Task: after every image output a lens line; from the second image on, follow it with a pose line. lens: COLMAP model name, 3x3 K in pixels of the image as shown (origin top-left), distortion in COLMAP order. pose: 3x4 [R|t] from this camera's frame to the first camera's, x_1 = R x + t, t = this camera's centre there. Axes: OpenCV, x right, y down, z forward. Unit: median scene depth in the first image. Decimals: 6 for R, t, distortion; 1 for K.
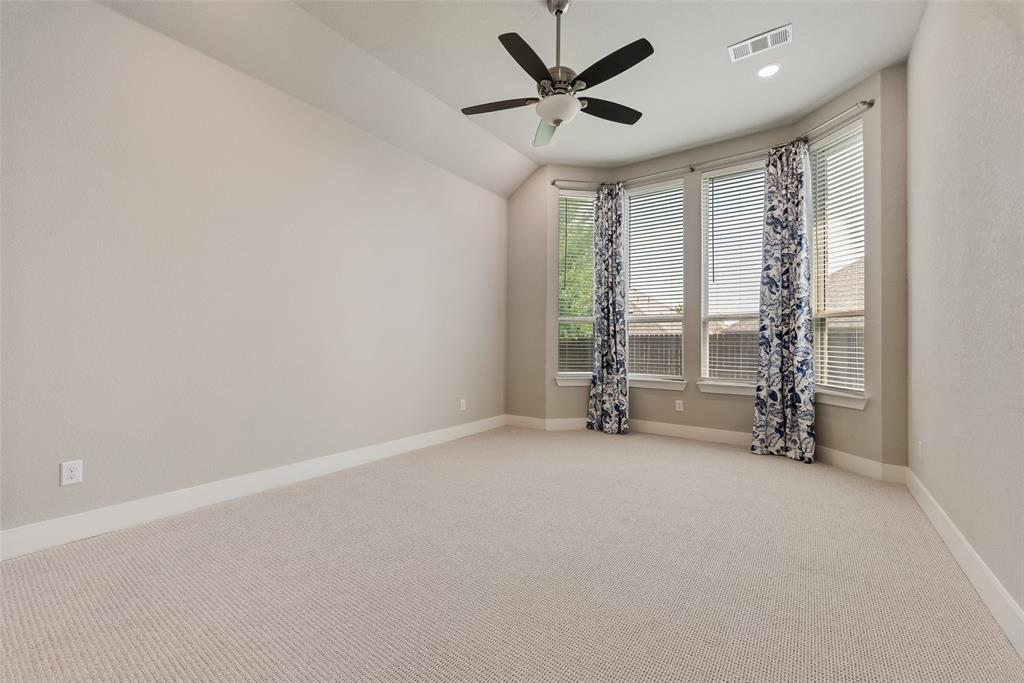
lens RADIAL K [[415.3, 0, 514.0], [0, 415.3, 338.9], [0, 0, 1]] dist [0.004900, -0.001060]
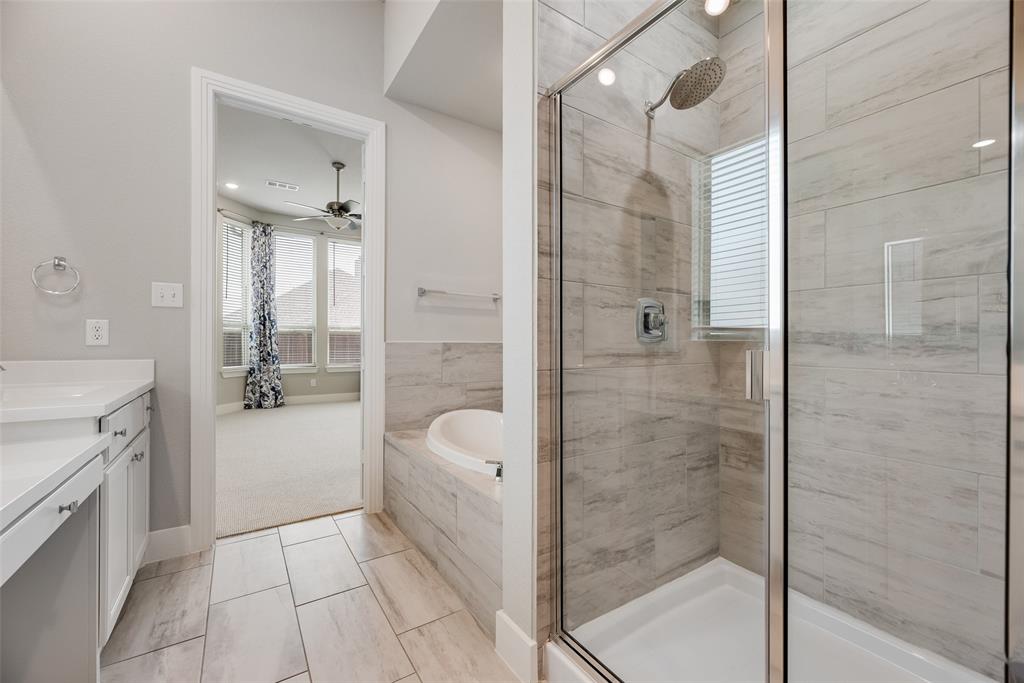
lens RADIAL K [[415.3, 0, 511.8], [0, 415.3, 342.5], [0, 0, 1]] dist [0.004900, -0.001060]
pose [[0.358559, -0.001843, 0.933505, -0.748528], [-0.008614, 0.999949, 0.005283, -0.004713], [-0.933467, -0.009935, 0.358525, -0.237549]]
